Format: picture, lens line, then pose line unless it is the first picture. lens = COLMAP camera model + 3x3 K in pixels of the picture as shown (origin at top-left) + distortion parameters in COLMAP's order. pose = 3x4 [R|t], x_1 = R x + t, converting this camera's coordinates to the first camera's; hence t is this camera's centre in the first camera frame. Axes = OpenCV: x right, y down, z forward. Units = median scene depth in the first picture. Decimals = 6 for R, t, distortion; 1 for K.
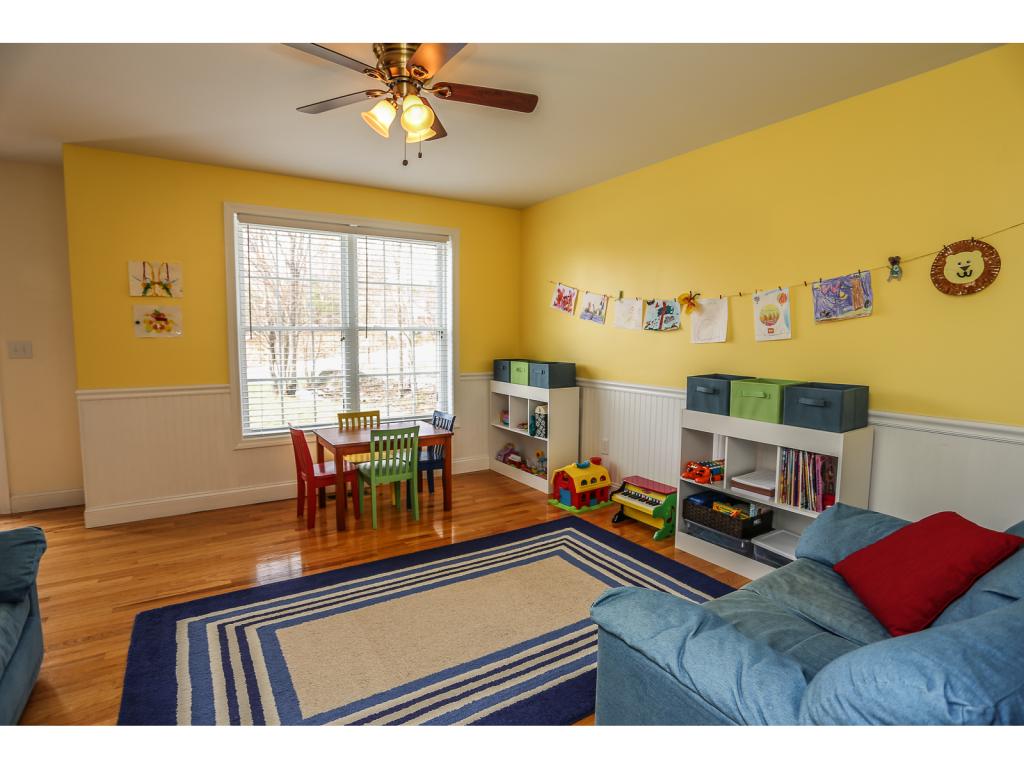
lens RADIAL K [[497.5, 0, 499.1], [0, 497.5, 383.9], [0, 0, 1]] dist [-0.064065, 0.027790]
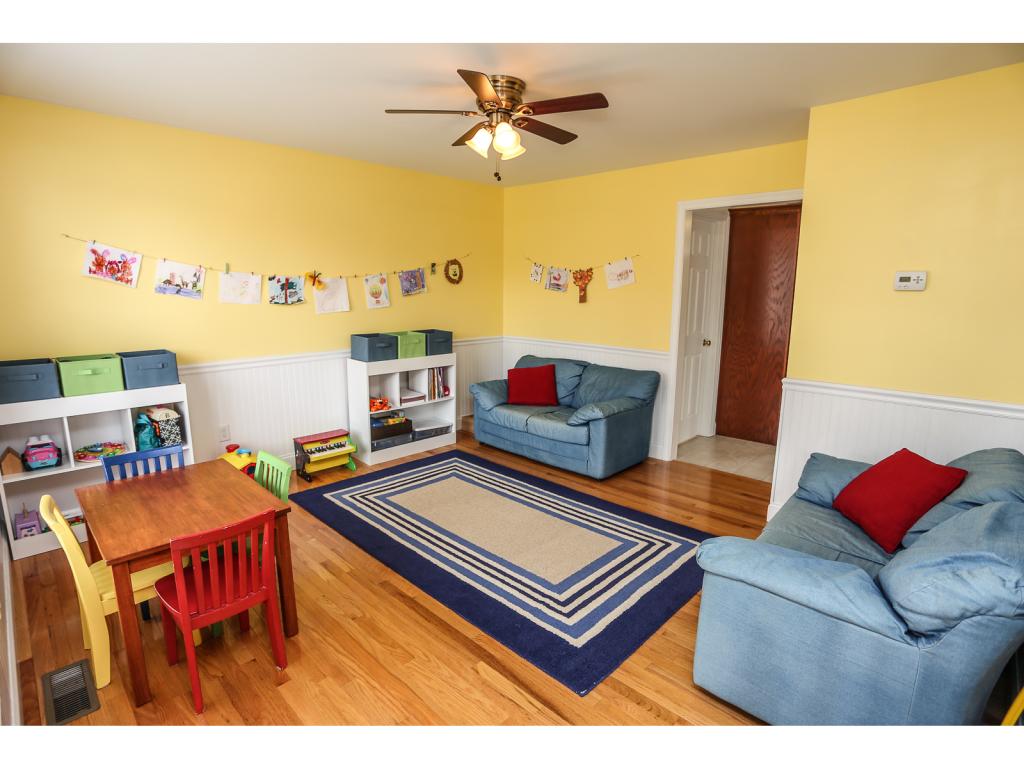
lens RADIAL K [[497.5, 0, 499.1], [0, 497.5, 383.9], [0, 0, 1]] dist [-0.064065, 0.027790]
pose [[-0.168910, -0.196986, 0.965746, -0.974092], [0.094320, 0.972098, 0.214778, -0.144423], [-0.981108, 0.127368, -0.145618, 0.822622]]
